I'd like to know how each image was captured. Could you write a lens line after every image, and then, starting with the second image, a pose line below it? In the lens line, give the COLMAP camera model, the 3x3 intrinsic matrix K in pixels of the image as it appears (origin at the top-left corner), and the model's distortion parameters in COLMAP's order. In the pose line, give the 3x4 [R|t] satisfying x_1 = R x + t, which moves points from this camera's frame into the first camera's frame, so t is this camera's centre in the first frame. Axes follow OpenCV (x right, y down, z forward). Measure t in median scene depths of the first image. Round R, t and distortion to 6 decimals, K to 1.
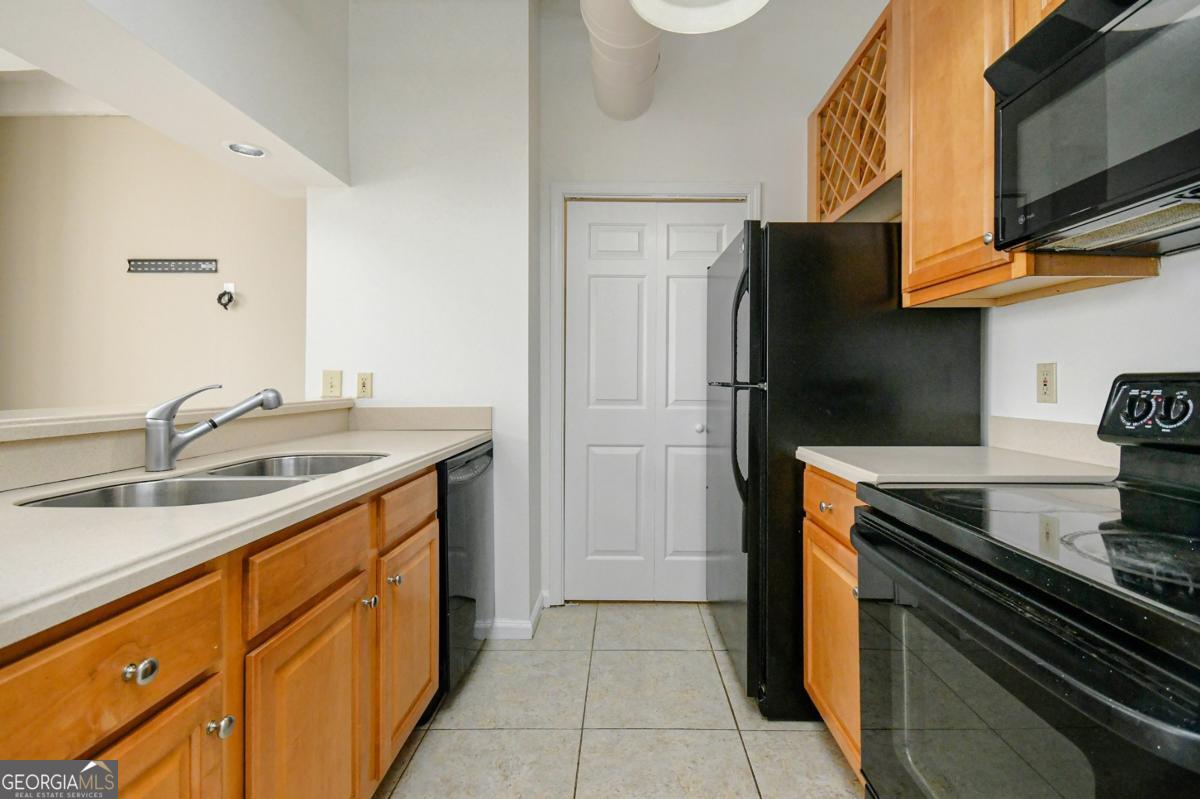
lens RADIAL K [[517.3, 0, 633.4], [0, 517.3, 381.0], [0, 0, 1]] dist [0.004065, -0.009295]
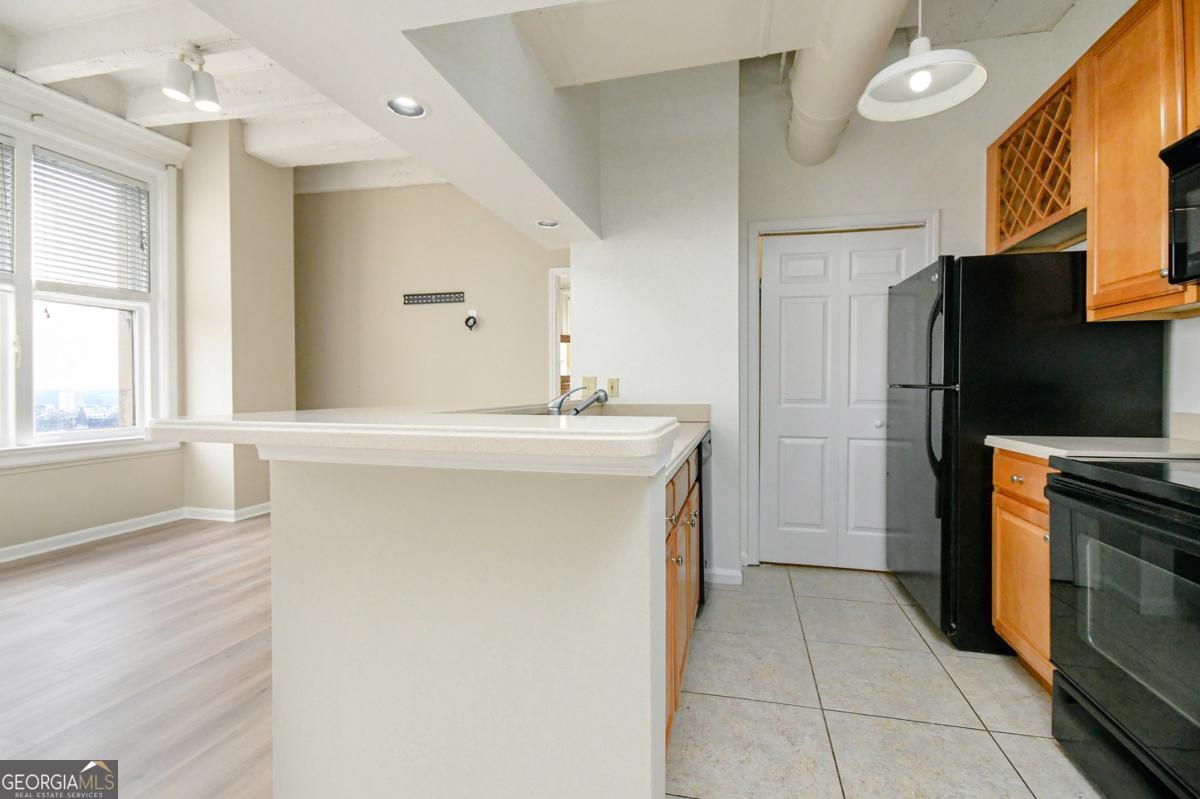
lens RADIAL K [[517.0, 0, 628.4], [0, 517.0, 393.1], [0, 0, 1]] dist [0.014024, -0.012543]
pose [[0.972467, 0.000148, -0.233040, -0.209451], [0.003496, 0.999878, 0.015220, 0.002637], [0.233014, -0.015615, 0.972348, -0.378567]]
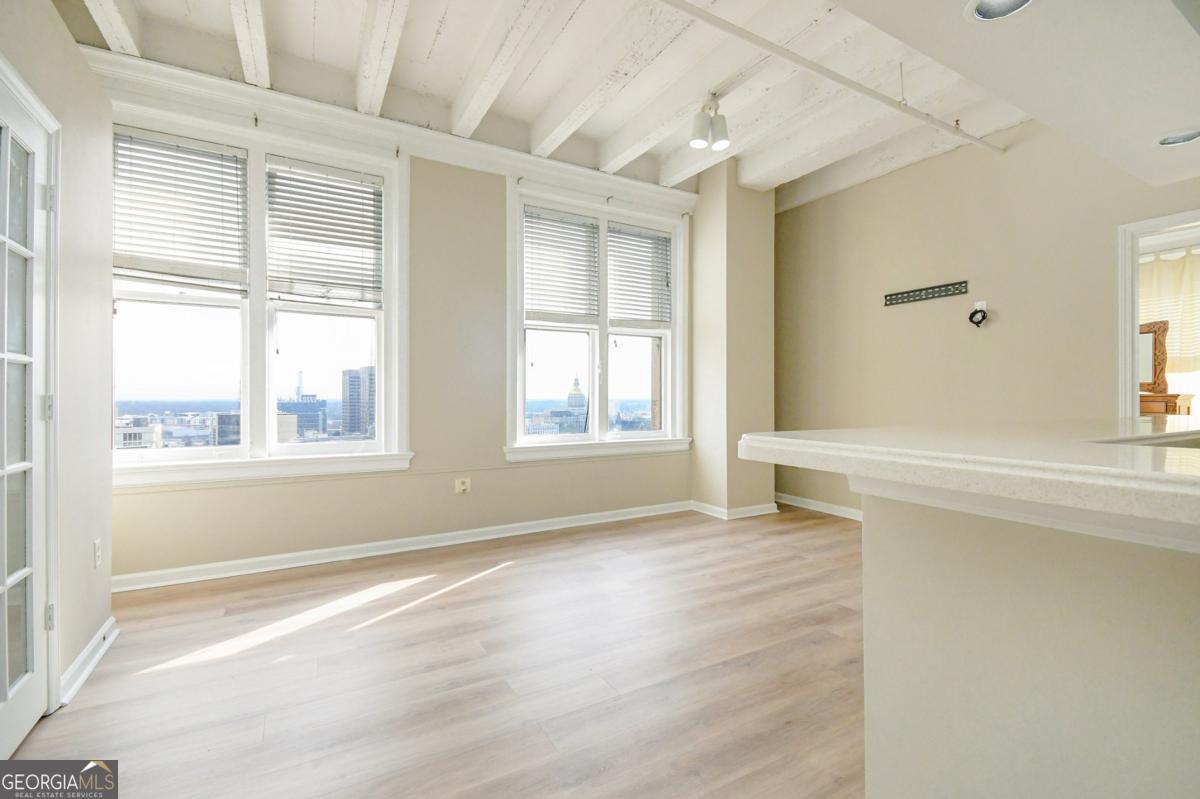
lens RADIAL K [[520.1, 0, 600.0], [0, 520.1, 399.5], [0, 0, 1]] dist [0.000101, 0.000141]
pose [[0.473990, 0.001419, -0.880529, -0.498463], [0.001863, 0.999995, 0.002614, 0.000335], [0.880528, -0.002879, 0.473985, -0.317373]]
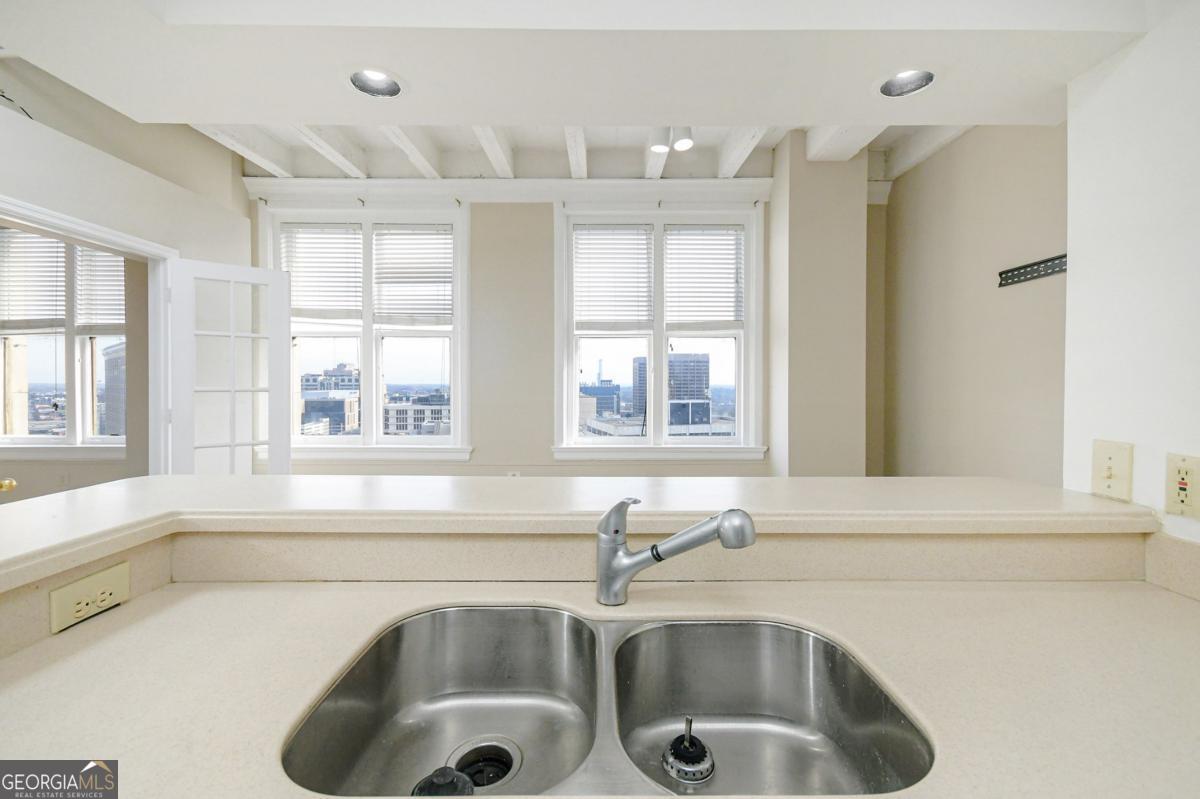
lens RADIAL K [[529.5, 0, 602.7], [0, 529.5, 384.6], [0, 0, 1]] dist [-0.000402, 0.000265]
pose [[-0.012819, 0.001059, -0.999917, -0.120171], [-0.000570, 0.999999, 0.001066, -0.091008], [0.999918, 0.000584, -0.012818, 0.687999]]
